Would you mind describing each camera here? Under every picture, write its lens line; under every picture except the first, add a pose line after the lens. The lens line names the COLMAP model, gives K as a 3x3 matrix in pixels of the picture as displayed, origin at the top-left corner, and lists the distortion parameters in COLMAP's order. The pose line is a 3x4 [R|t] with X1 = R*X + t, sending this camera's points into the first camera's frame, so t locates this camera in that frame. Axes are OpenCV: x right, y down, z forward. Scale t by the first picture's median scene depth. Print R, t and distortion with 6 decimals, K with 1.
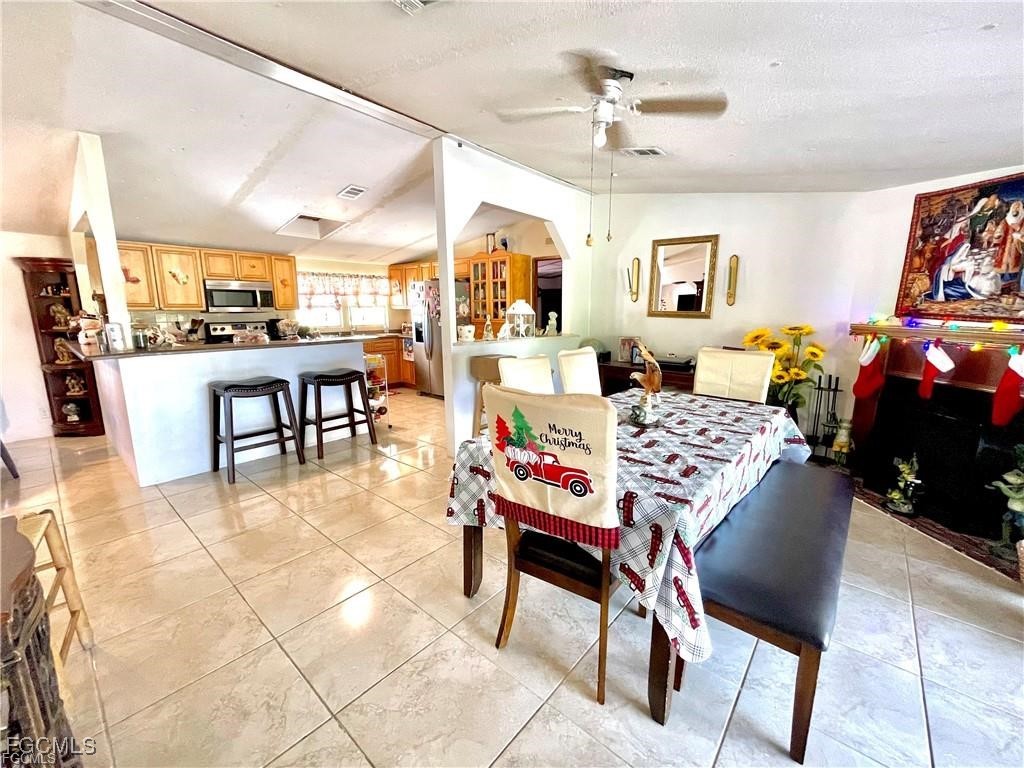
lens RADIAL K [[415.5, 0, 515.3], [0, 415.5, 382.5], [0, 0, 1]] dist [-0.001990, -0.000016]
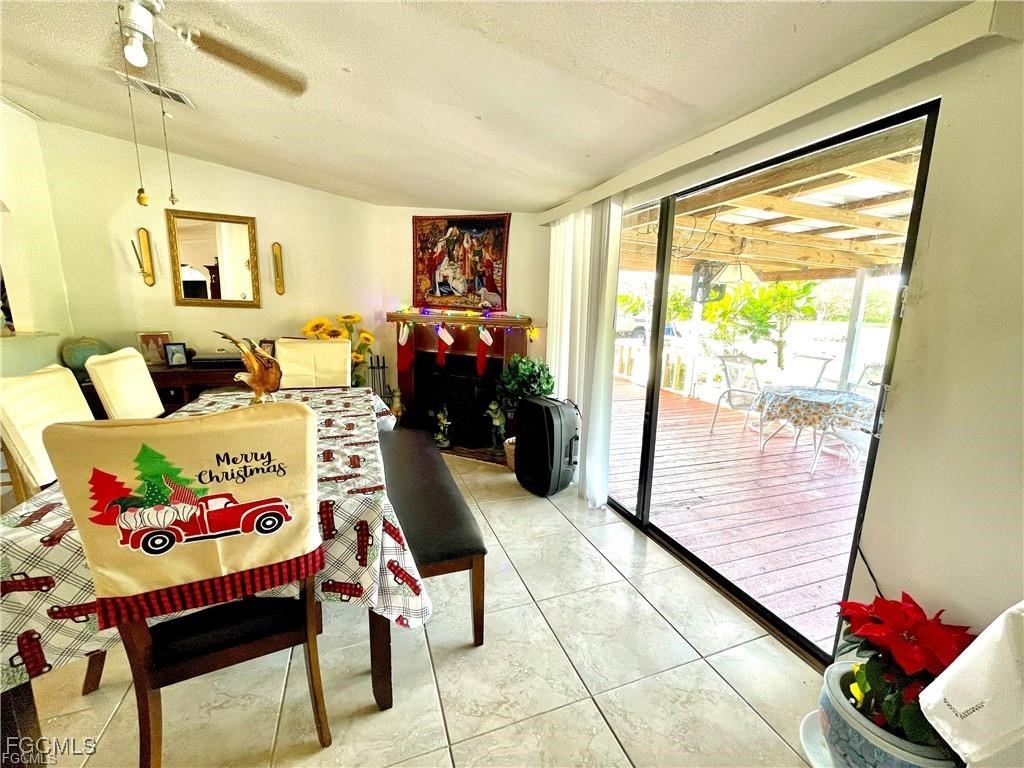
lens RADIAL K [[415.5, 0, 510.6], [0, 415.5, 382.7], [0, 0, 1]] dist [-0.001990, -0.000016]
pose [[0.486924, -0.152492, 0.860030, -0.121682], [0.131257, 0.986235, 0.100555, -0.013006], [-0.863526, 0.063922, 0.500238, 0.085862]]
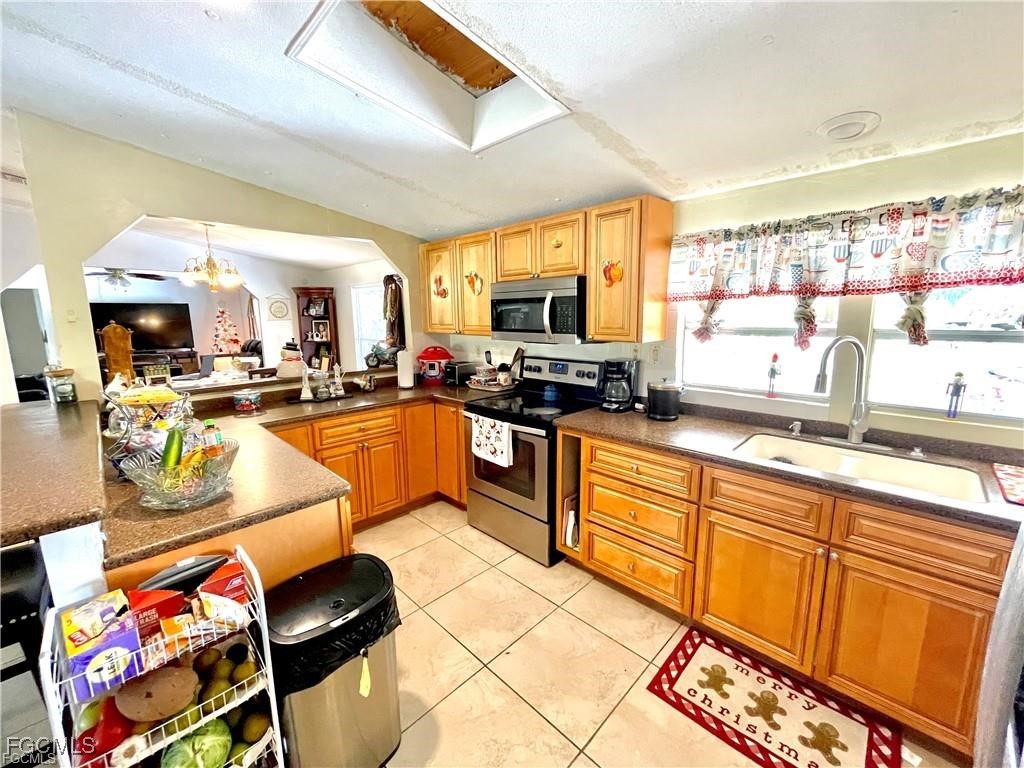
lens RADIAL K [[415.5, 0, 515.3], [0, 415.5, 381.5], [0, 0, 1]] dist [-0.001990, -0.000016]
pose [[-0.072788, 0.162923, -0.983950, -0.282314], [-0.164680, 0.971062, 0.172971, -0.376109], [0.983658, 0.174627, -0.043852, 1.839854]]
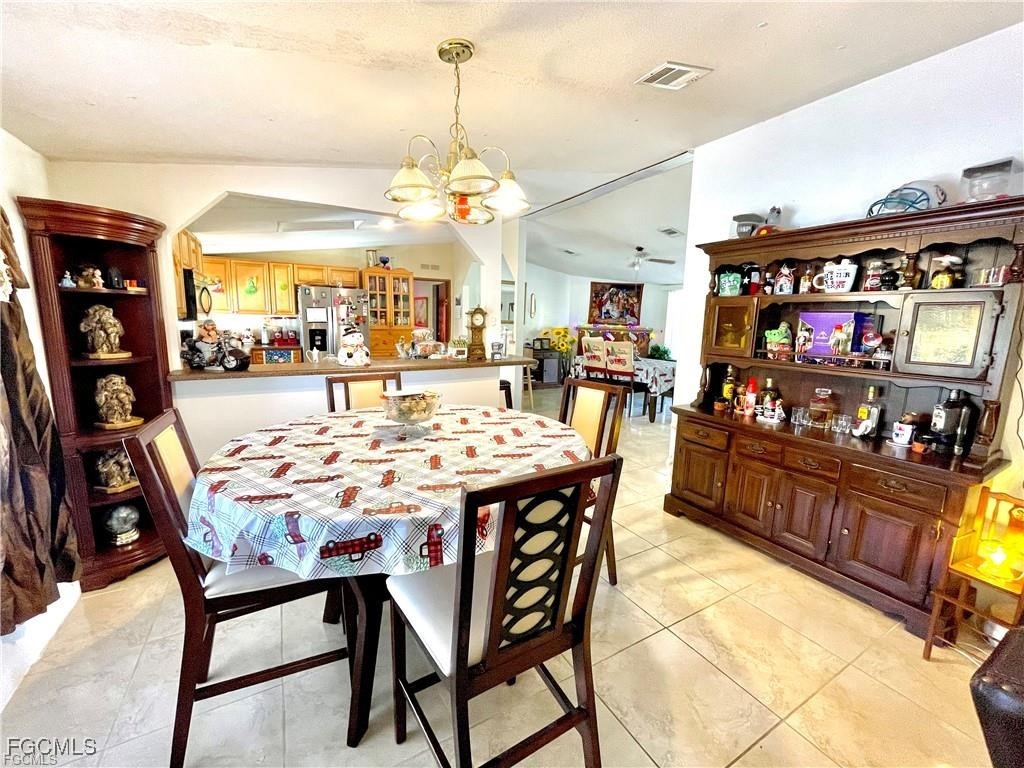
lens RADIAL K [[415.5, 0, 507.8], [0, 415.5, 384.6], [0, 0, 1]] dist [-0.001990, -0.000016]
pose [[0.336417, -0.140863, 0.931118, -2.043916], [0.144692, 0.984741, 0.096697, -0.109589], [-0.930531, 0.102195, 0.351665, 0.598285]]
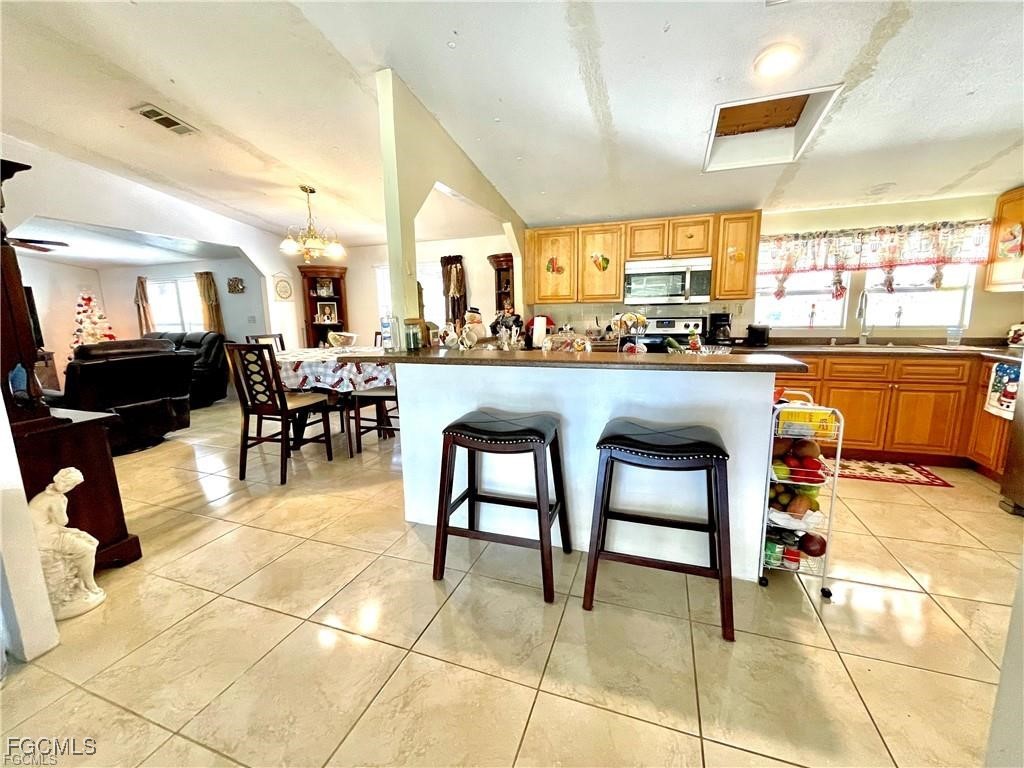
lens RADIAL K [[415.5, 0, 511.6], [0, 415.5, 381.4], [0, 0, 1]] dist [-0.001990, -0.000016]
pose [[0.359913, 0.151685, -0.920573, -0.135104], [-0.144389, 0.983863, 0.105662, -0.137458], [0.921745, 0.094892, 0.376007, 0.912414]]
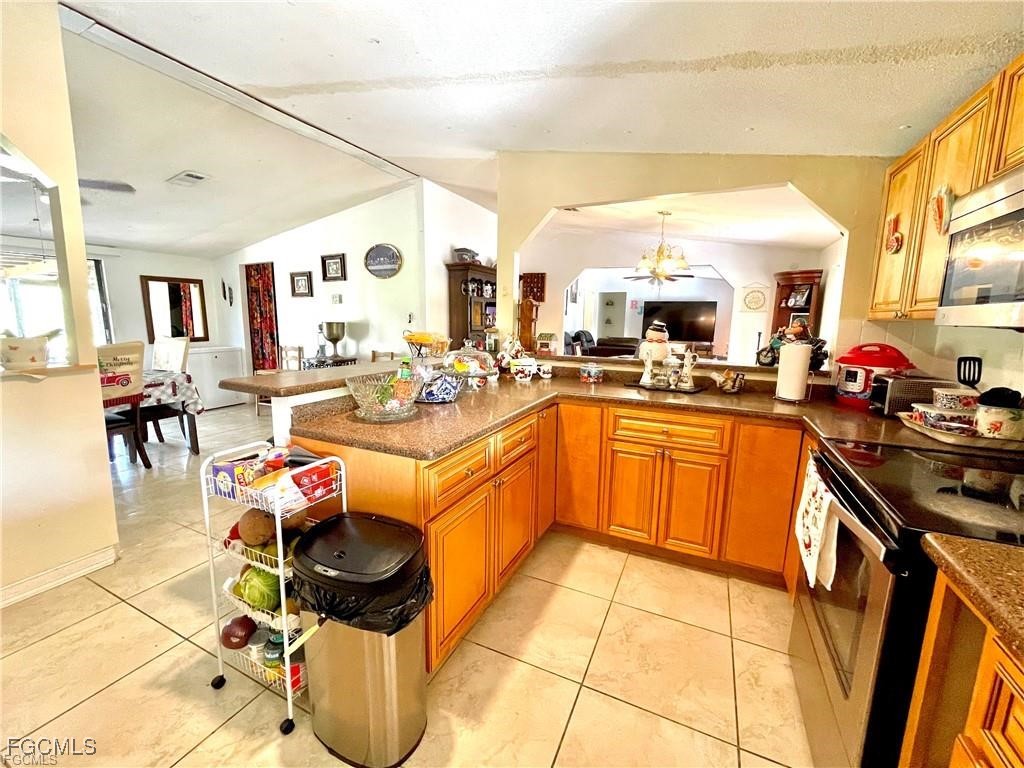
lens RADIAL K [[415.5, 0, 512.0], [0, 415.5, 381.1], [0, 0, 1]] dist [-0.001990, -0.000016]
pose [[-0.964809, 0.023234, -0.261923, -0.709240], [-0.062441, 0.947354, 0.314040, -0.347503], [0.255430, 0.319344, -0.912565, 2.037800]]
